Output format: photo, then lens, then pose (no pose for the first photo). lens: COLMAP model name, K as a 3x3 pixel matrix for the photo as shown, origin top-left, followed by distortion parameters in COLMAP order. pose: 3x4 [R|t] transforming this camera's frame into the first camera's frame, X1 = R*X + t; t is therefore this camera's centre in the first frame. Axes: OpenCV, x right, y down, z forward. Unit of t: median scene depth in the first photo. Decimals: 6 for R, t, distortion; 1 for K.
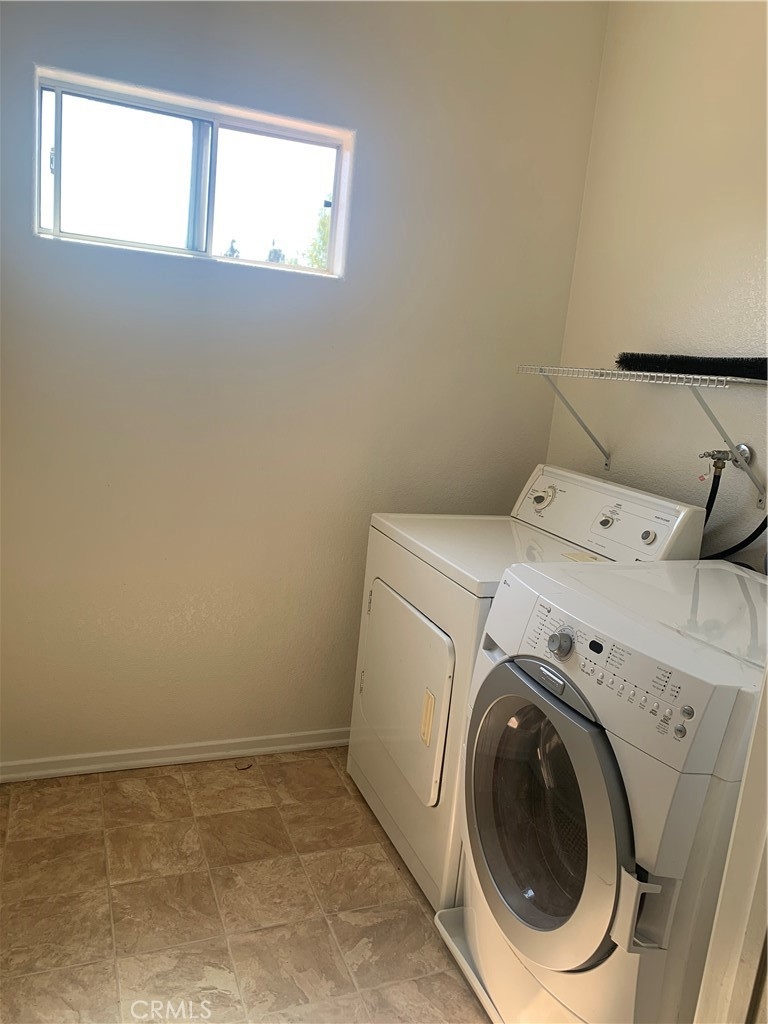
lens RADIAL K [[777.8, 0, 383.1], [0, 777.8, 511.4], [0, 0, 1]] dist [0.005524, 0.003516]
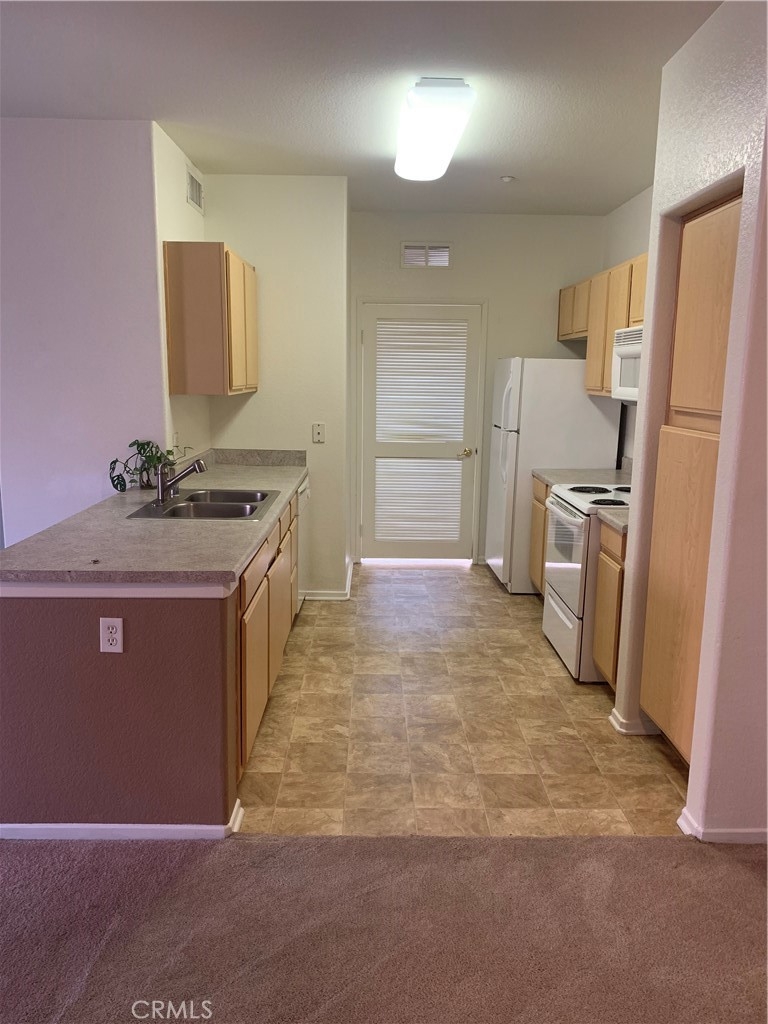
lens RADIAL K [[777.8, 0, 383.2], [0, 777.8, 512.3], [0, 0, 1]] dist [0.005524, 0.003516]
pose [[0.929003, -0.020427, -0.369508, 0.113531], [0.005328, 0.999110, -0.041837, 0.004904], [0.370033, 0.036898, 0.928285, -0.310689]]
